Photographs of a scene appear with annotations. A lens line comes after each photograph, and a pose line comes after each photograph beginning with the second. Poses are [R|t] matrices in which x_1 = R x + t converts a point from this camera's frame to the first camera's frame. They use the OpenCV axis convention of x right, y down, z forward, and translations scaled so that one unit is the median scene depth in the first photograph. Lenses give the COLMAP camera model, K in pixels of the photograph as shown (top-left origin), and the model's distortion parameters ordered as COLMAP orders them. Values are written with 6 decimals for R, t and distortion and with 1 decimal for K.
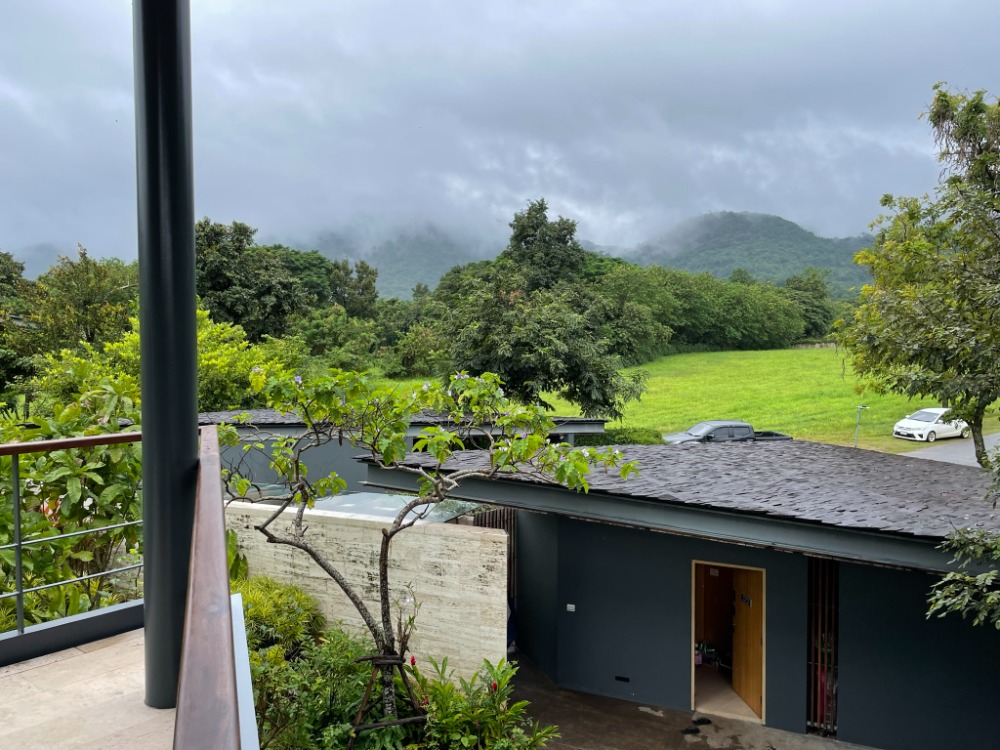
lens RADIAL K [[809.7, 0, 504.0], [0, 809.7, 377.4], [0, 0, 1]] dist [0.076983, -0.041973]
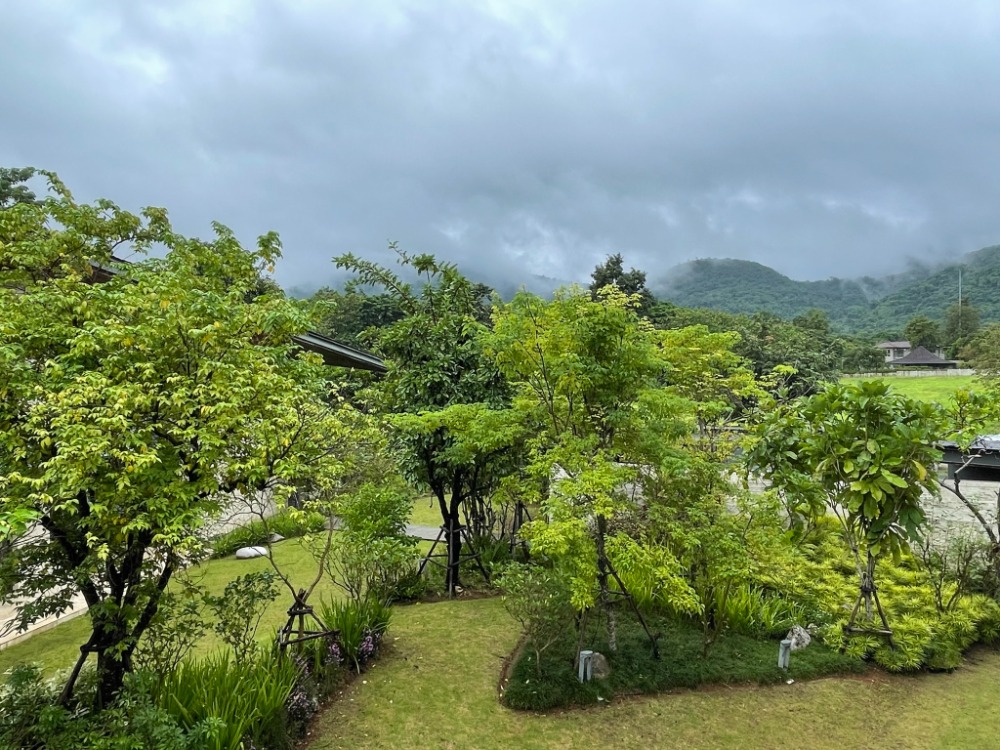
lens RADIAL K [[746.9, 0, 497.6], [0, 746.9, 378.9], [0, 0, 1]] dist [0.076307, 0.002710]
pose [[0.999534, -0.006574, 0.029805, -0.344781], [0.007703, 0.999251, -0.037922, 0.006317], [-0.029533, 0.038134, 0.998836, -0.170046]]
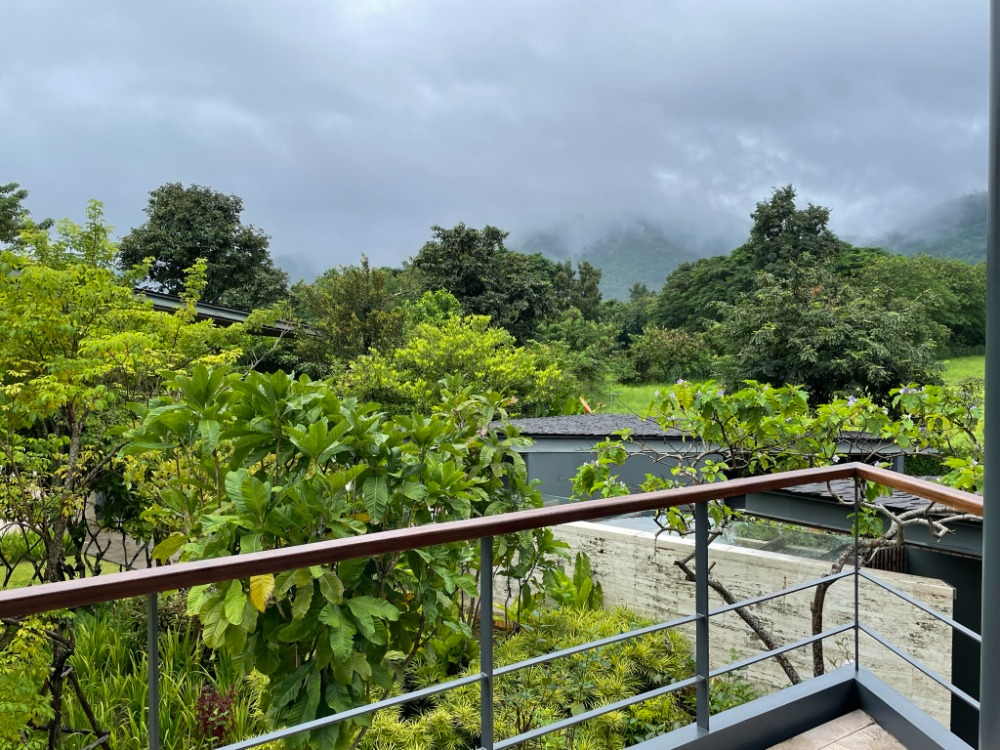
lens RADIAL K [[839.8, 0, 494.2], [0, 839.8, 373.5], [0, 0, 1]] dist [0.089201, -0.104242]
pose [[0.967485, 0.003634, -0.252902, -0.064307], [-0.006097, 0.999941, -0.008957, -0.002247], [0.252854, 0.010208, 0.967451, 0.018226]]
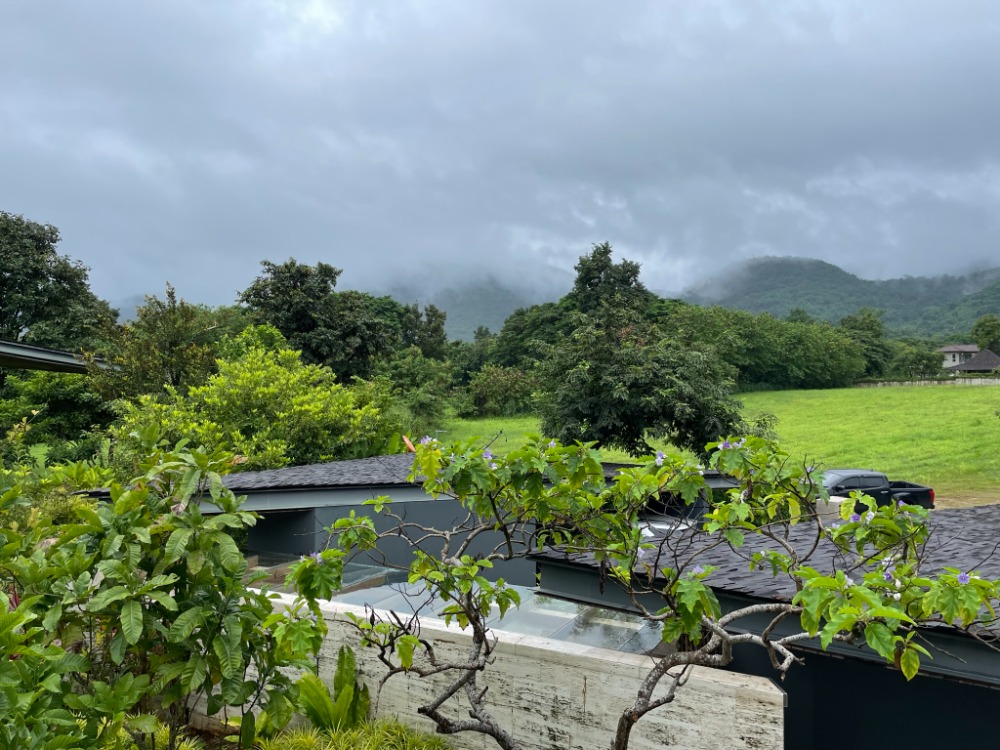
lens RADIAL K [[750.0, 0, 505.9], [0, 750.0, 375.8], [0, 0, 1]] dist [0.075082, -0.038950]
pose [[0.998211, -0.003943, -0.059657, -0.051050], [0.000932, 0.998728, -0.050412, -0.006929], [0.059780, 0.050267, 0.996945, 0.109049]]
